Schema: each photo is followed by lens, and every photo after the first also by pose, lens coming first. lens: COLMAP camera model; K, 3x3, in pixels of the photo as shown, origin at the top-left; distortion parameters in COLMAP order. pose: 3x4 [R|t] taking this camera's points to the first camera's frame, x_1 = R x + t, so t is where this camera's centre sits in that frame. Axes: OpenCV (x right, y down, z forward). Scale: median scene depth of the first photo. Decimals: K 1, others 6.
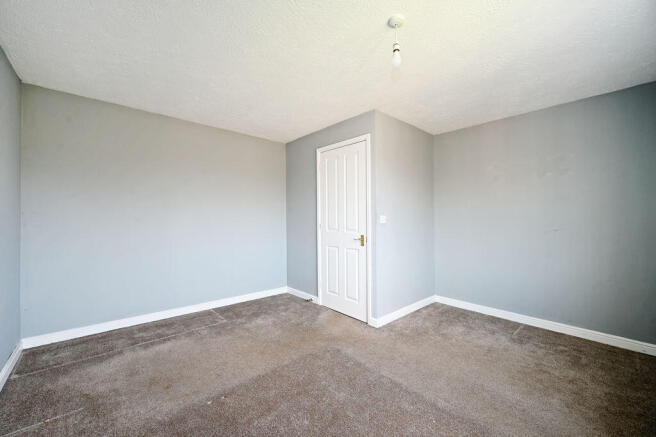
lens RADIAL K [[259.5, 0, 327.5], [0, 259.5, 223.0], [0, 0, 1]] dist [-0.001730, -0.000348]
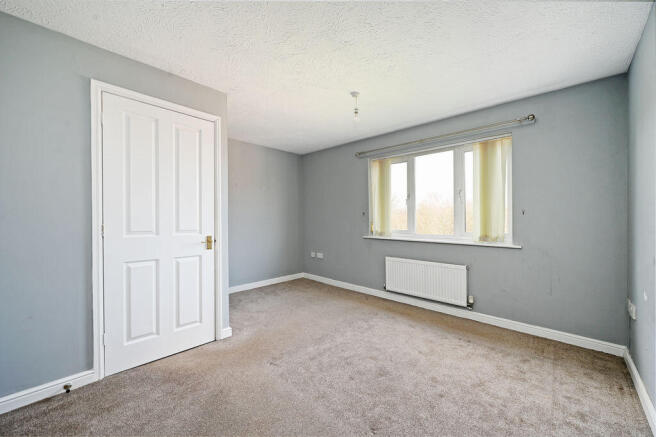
lens RADIAL K [[259.5, 0, 326.6], [0, 259.5, 214.6], [0, 0, 1]] dist [-0.001730, -0.000348]
pose [[-0.092962, 0.003917, 0.995662, -0.699927], [0.003423, 0.999988, -0.003614, -0.015938], [-0.995664, 0.003072, -0.092975, 0.700729]]
